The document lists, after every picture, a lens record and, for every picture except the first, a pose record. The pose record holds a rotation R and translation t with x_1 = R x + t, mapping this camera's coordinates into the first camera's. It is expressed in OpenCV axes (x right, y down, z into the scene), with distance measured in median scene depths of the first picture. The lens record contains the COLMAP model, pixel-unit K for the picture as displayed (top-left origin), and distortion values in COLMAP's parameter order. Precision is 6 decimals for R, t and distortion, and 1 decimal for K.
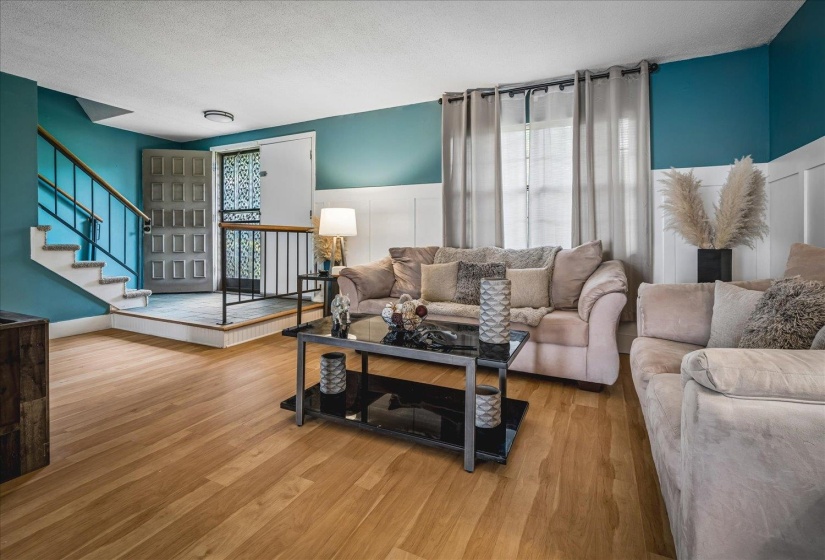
lens RADIAL K [[395.6, 0, 417.7], [0, 395.6, 239.2], [0, 0, 1]] dist [-0.003607, 0.000248]
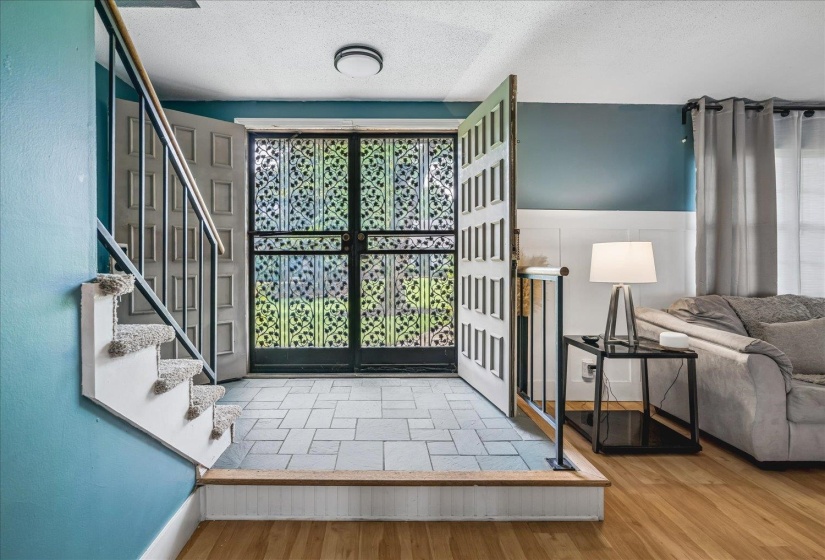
lens RADIAL K [[388.6, 0, 391.8], [0, 388.6, 259.7], [0, 0, 1]] dist [0.002643, -0.000444]
pose [[0.891722, 0.002052, 0.452579, -0.872400], [-0.001218, 0.999997, -0.002134, -0.047844], [-0.452582, 0.001352, 0.891722, 0.626018]]
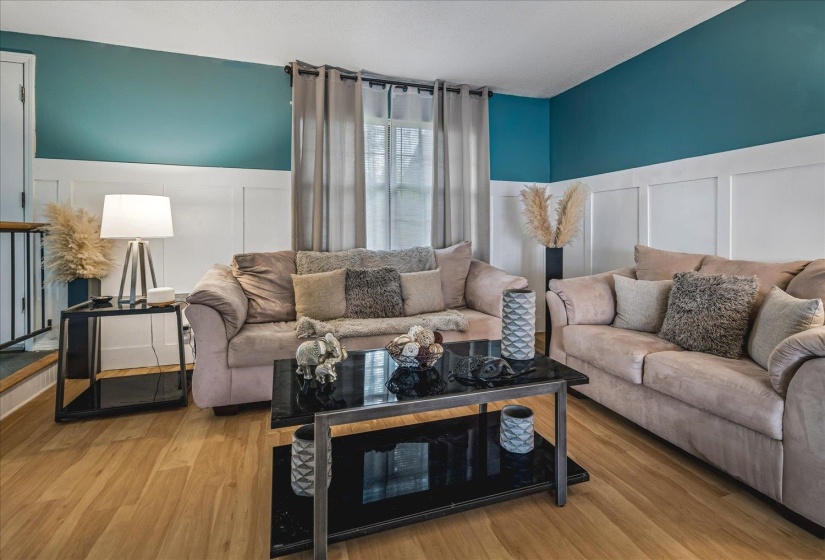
lens RADIAL K [[395.6, 0, 421.9], [0, 395.6, 229.2], [0, 0, 1]] dist [-0.003607, 0.000248]
pose [[0.717756, 0.002836, 0.696289, -0.326596], [0.000801, 0.999988, -0.004898, -0.020364], [-0.696294, 0.004073, 0.717745, 0.251414]]
